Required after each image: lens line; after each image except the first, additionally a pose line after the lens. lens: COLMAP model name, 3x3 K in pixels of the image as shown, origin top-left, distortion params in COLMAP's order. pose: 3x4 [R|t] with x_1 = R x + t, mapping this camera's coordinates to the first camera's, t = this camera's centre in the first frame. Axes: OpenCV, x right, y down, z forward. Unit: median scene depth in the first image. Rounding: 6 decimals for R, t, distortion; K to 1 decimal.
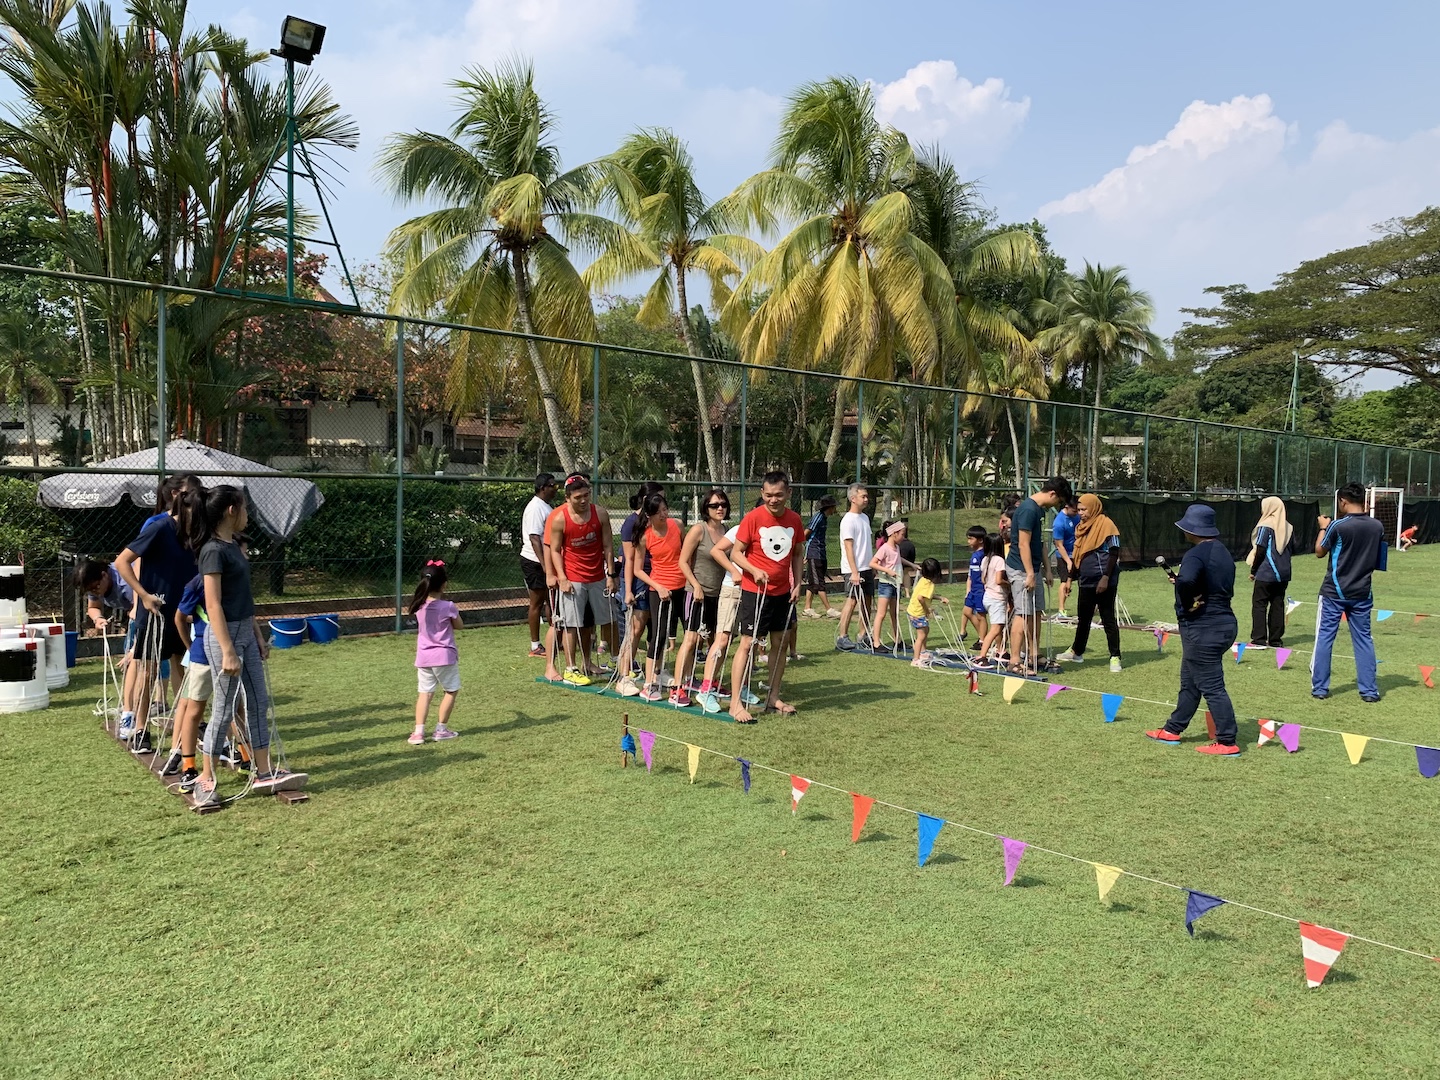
lens RADIAL K [[1127.8, 0, 720.2], [0, 1127.8, 534.5], [0, 0, 1]] dist [0.002726, 0.000023]
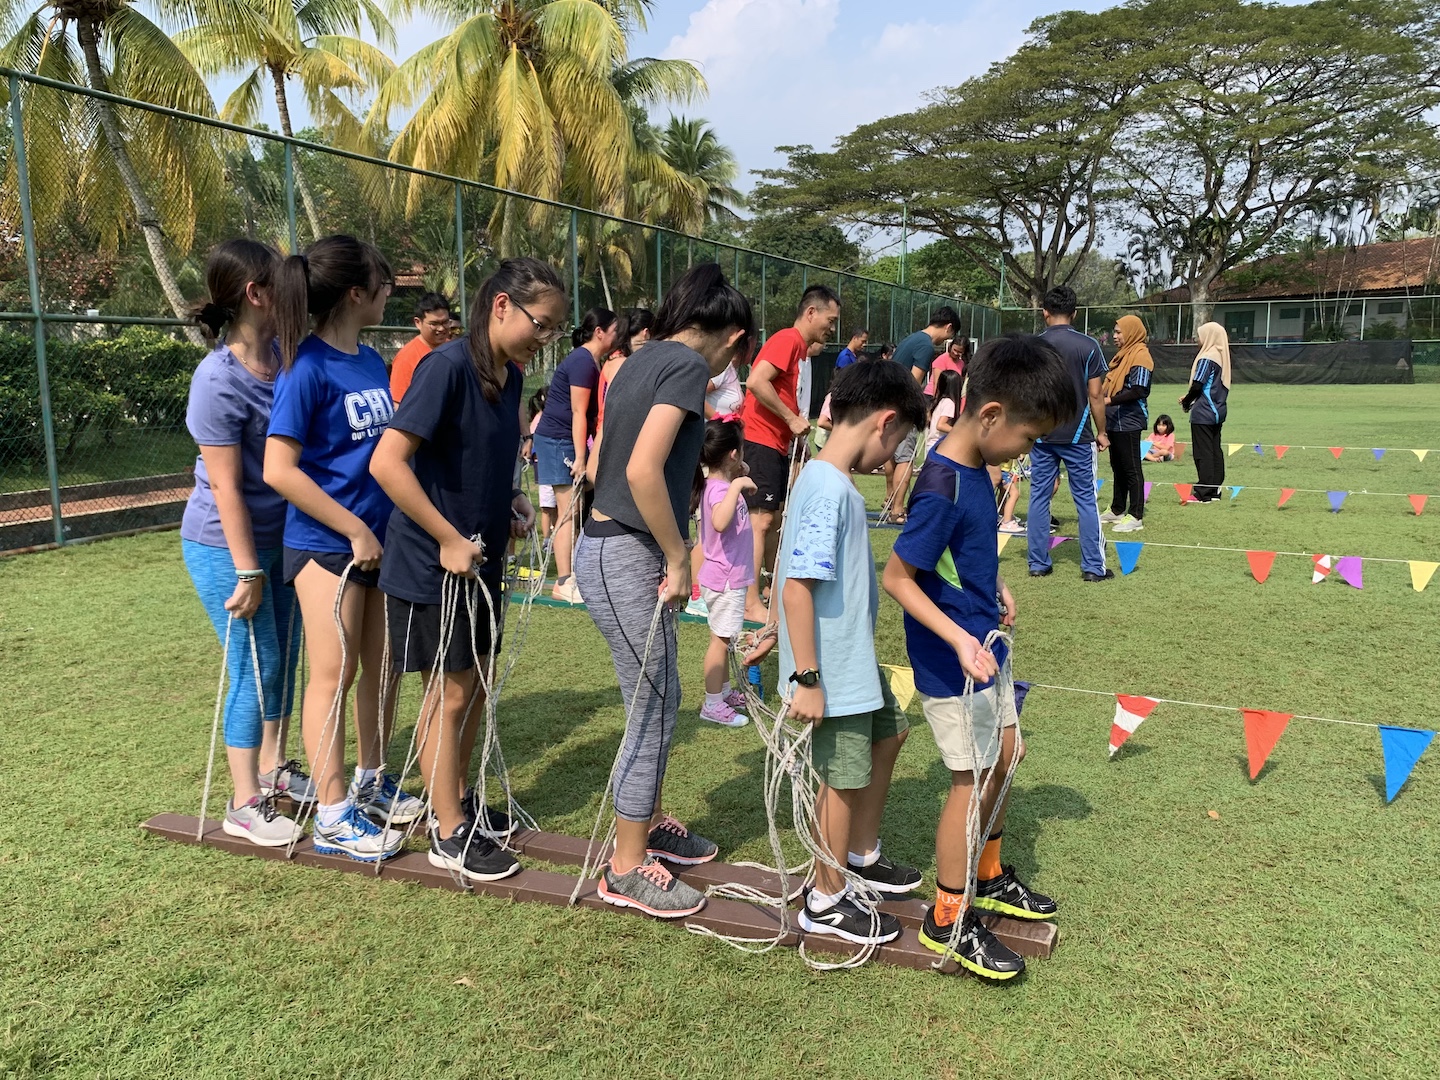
lens RADIAL K [[1127.8, 0, 705.6], [0, 1127.8, 542.9], [0, 0, 1]] dist [0.002726, 0.000023]
pose [[0.924771, -0.084074, 0.371121, -0.041028], [0.038315, 0.990904, 0.129005, 0.002714], [-0.378591, -0.105080, 0.919580, 0.049397]]
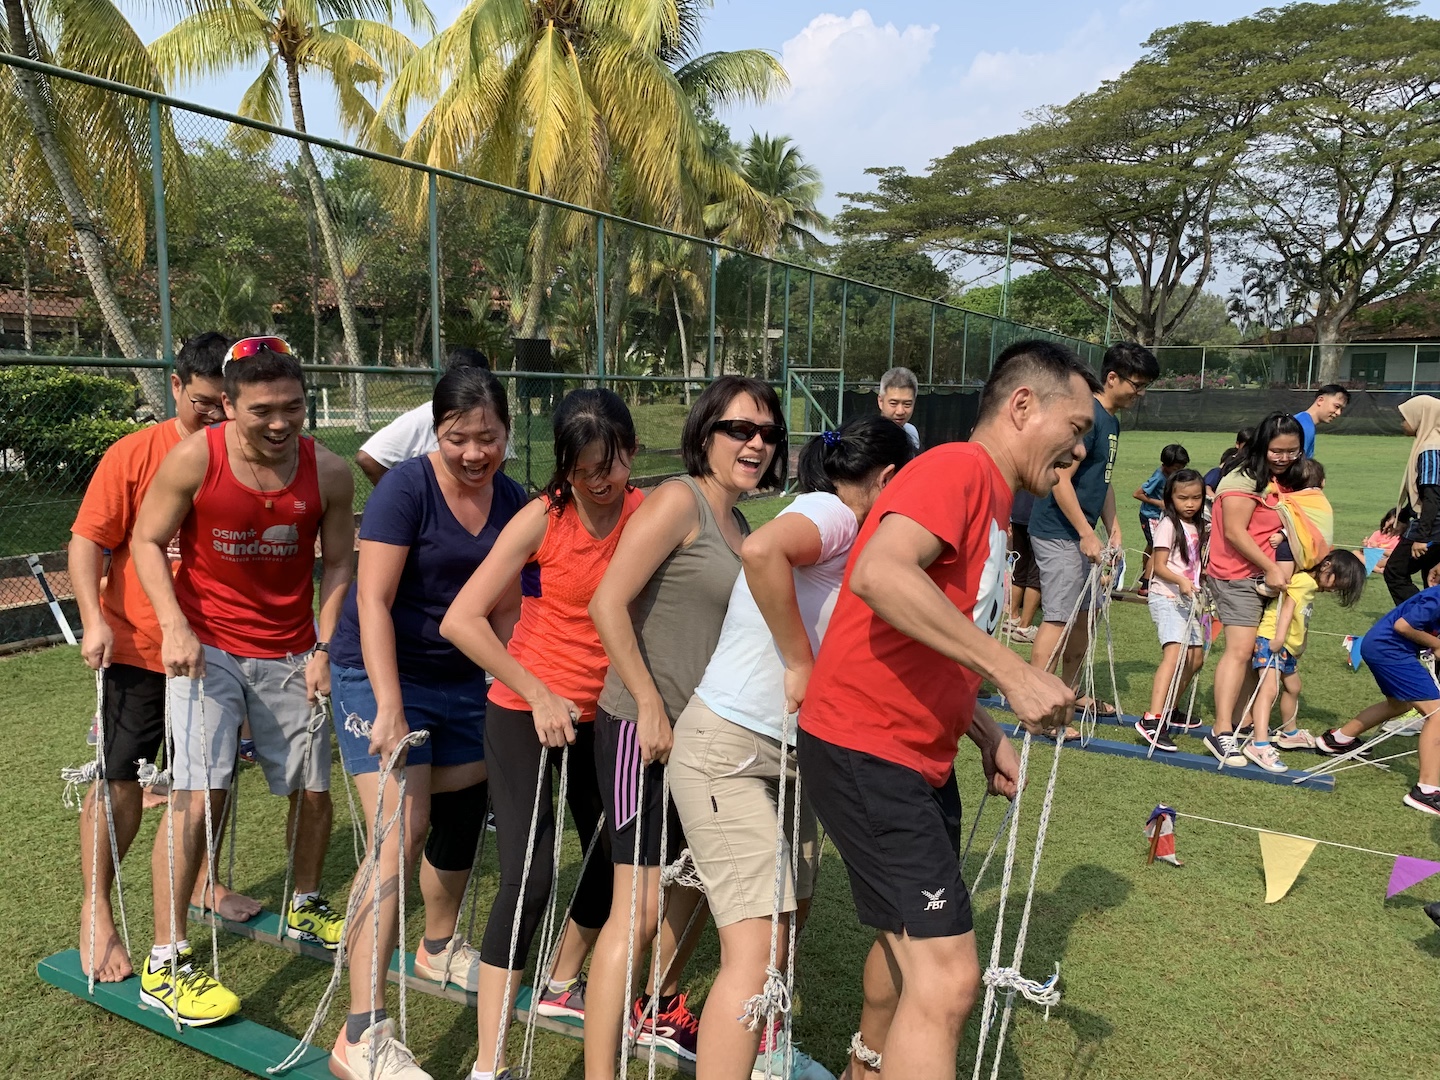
lens RADIAL K [[1127.8, 0, 715.2], [0, 1127.8, 560.0], [0, 0, 1]] dist [0.002726, 0.000023]
pose [[0.947423, -0.050774, 0.315931, -0.011928], [0.013636, 0.992840, 0.118670, -0.003882], [-0.319694, -0.108122, 0.941332, 0.108069]]
